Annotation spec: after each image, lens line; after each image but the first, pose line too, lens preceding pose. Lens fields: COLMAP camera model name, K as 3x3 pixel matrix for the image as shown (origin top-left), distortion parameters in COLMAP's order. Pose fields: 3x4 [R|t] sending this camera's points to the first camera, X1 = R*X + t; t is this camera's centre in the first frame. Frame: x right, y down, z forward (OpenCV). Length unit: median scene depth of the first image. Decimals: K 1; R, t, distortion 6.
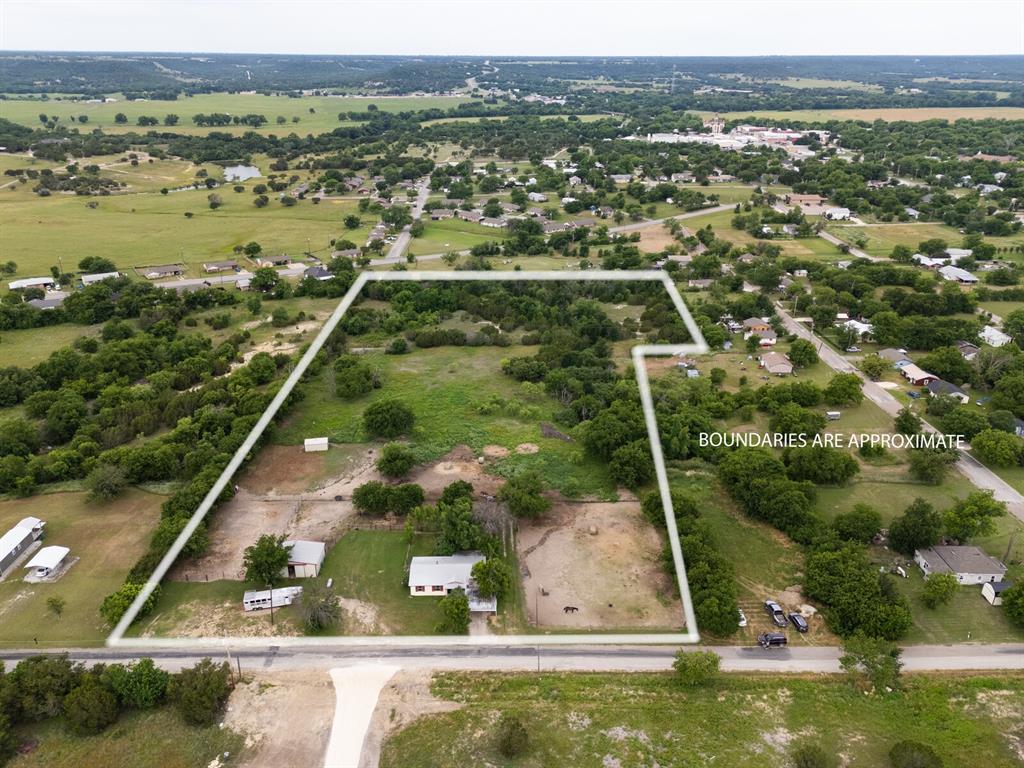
lens RADIAL K [[752.5, 0, 505.8], [0, 752.5, 381.8], [0, 0, 1]] dist [0.071903, -0.070486]
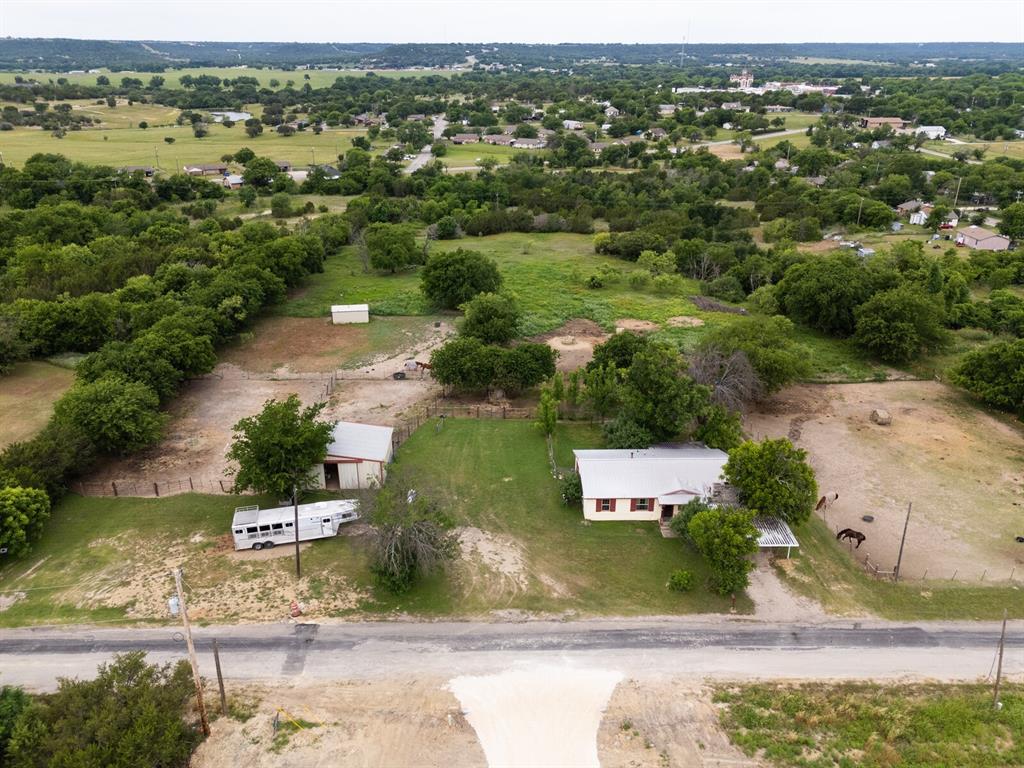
lens RADIAL K [[752.5, 0, 505.8], [0, 752.5, 381.8], [0, 0, 1]] dist [0.071903, -0.070486]
pose [[0.999955, -0.005759, 0.007544, -0.141309], [0.005732, 0.999977, 0.003656, 0.153186], [-0.007565, -0.003613, 0.999965, 0.418098]]
